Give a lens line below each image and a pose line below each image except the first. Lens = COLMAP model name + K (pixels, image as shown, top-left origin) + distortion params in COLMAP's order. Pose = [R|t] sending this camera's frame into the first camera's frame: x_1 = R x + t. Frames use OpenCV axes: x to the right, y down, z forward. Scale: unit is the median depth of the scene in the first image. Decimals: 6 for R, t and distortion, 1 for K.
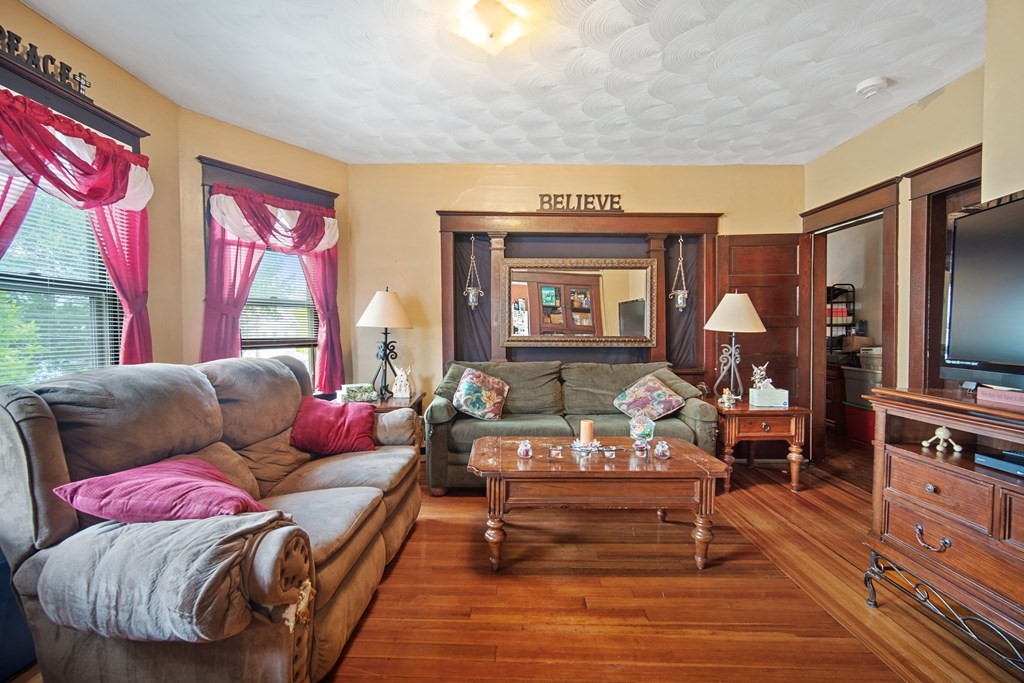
lens RADIAL K [[459.9, 0, 517.9], [0, 459.9, 337.9], [0, 0, 1]] dist [-0.005639, 0.000908]
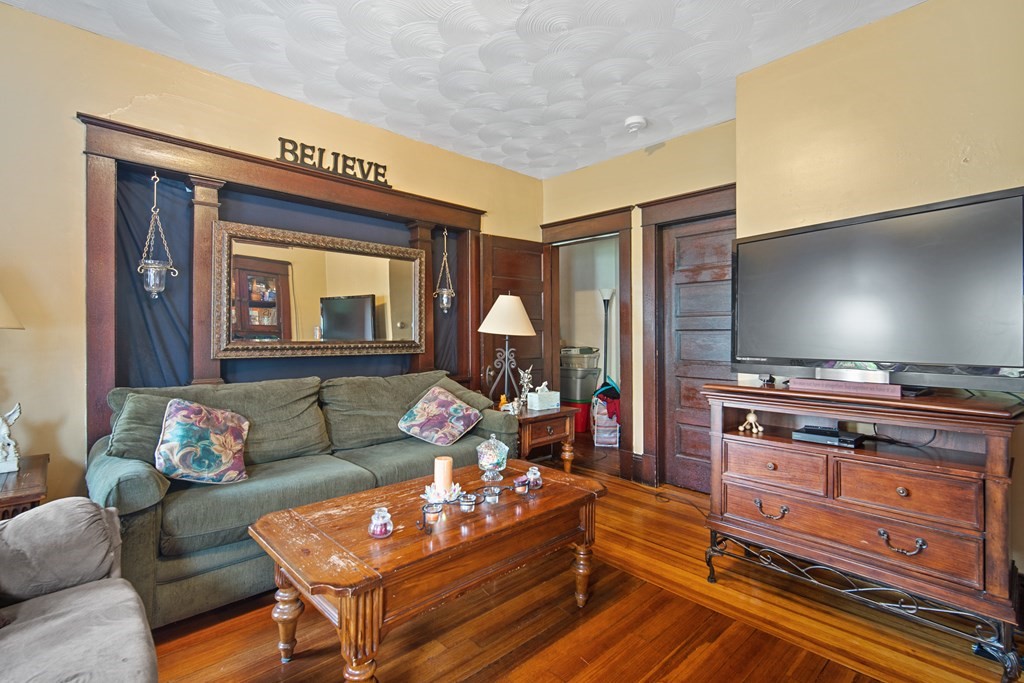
lens RADIAL K [[470.8, 0, 511.8], [0, 470.8, 326.3], [0, 0, 1]] dist [-0.010486, -0.000691]
pose [[0.720881, 0.012294, 0.692950, -0.206092], [0.011528, 0.999492, -0.029725, -0.002106], [-0.692963, 0.029417, 0.720373, 0.282128]]
